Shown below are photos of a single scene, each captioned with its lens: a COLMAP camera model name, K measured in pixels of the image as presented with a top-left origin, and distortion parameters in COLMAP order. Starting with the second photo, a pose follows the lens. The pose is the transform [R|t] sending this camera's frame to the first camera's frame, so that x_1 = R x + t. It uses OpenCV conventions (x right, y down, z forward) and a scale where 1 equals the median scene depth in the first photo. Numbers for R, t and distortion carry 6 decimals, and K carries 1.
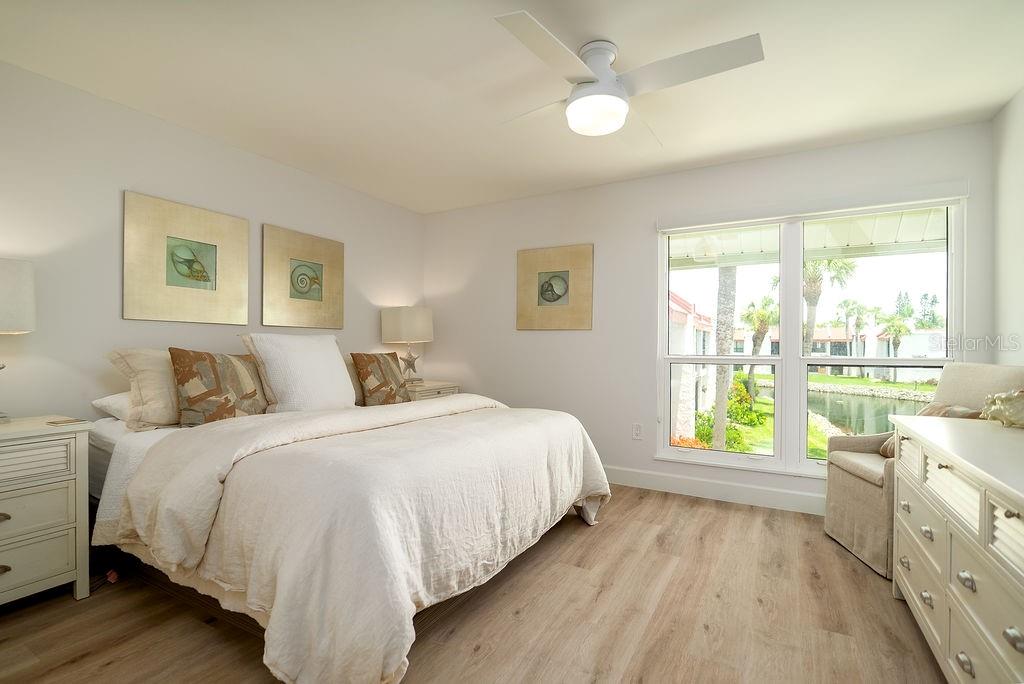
lens RADIAL K [[470.0, 0, 511.9], [0, 470.0, 347.5], [0, 0, 1]] dist [-0.002608, 0.000086]
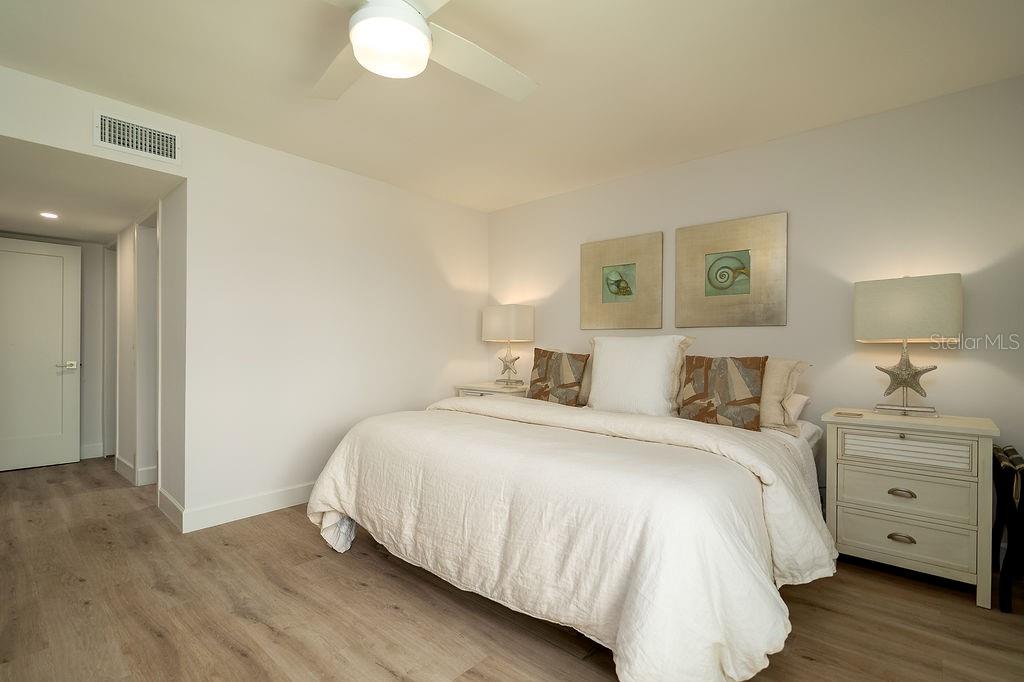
lens RADIAL K [[478.9, 0, 514.7], [0, 478.9, 350.6], [0, 0, 1]] dist [-0.007404, 0.000431]
pose [[-0.208155, 0.005000, -0.978083, 0.682174], [-0.005912, 0.999962, 0.006370, -0.000946], [0.978078, 0.007109, -0.208117, 1.029643]]
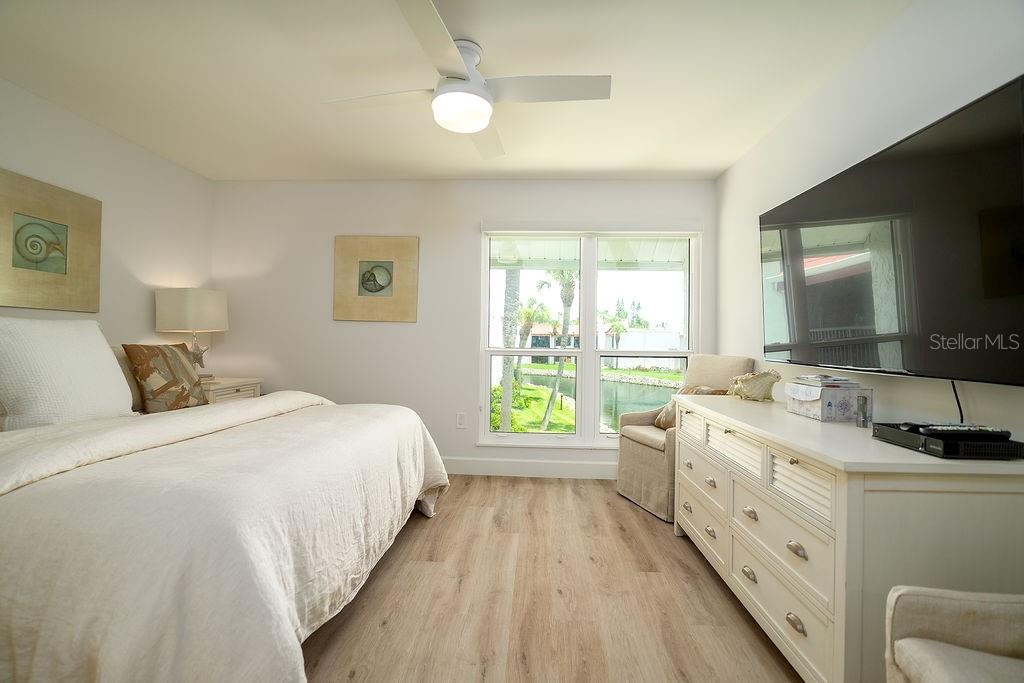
lens RADIAL K [[458.1, 0, 508.2], [0, 458.1, 337.5], [0, 0, 1]] dist [-0.003721, 0.000507]
pose [[0.897271, 0.012303, 0.441310, -0.123947], [-0.010138, 0.999922, -0.007265, -0.000496], [-0.441365, 0.002044, 0.897325, 0.050788]]
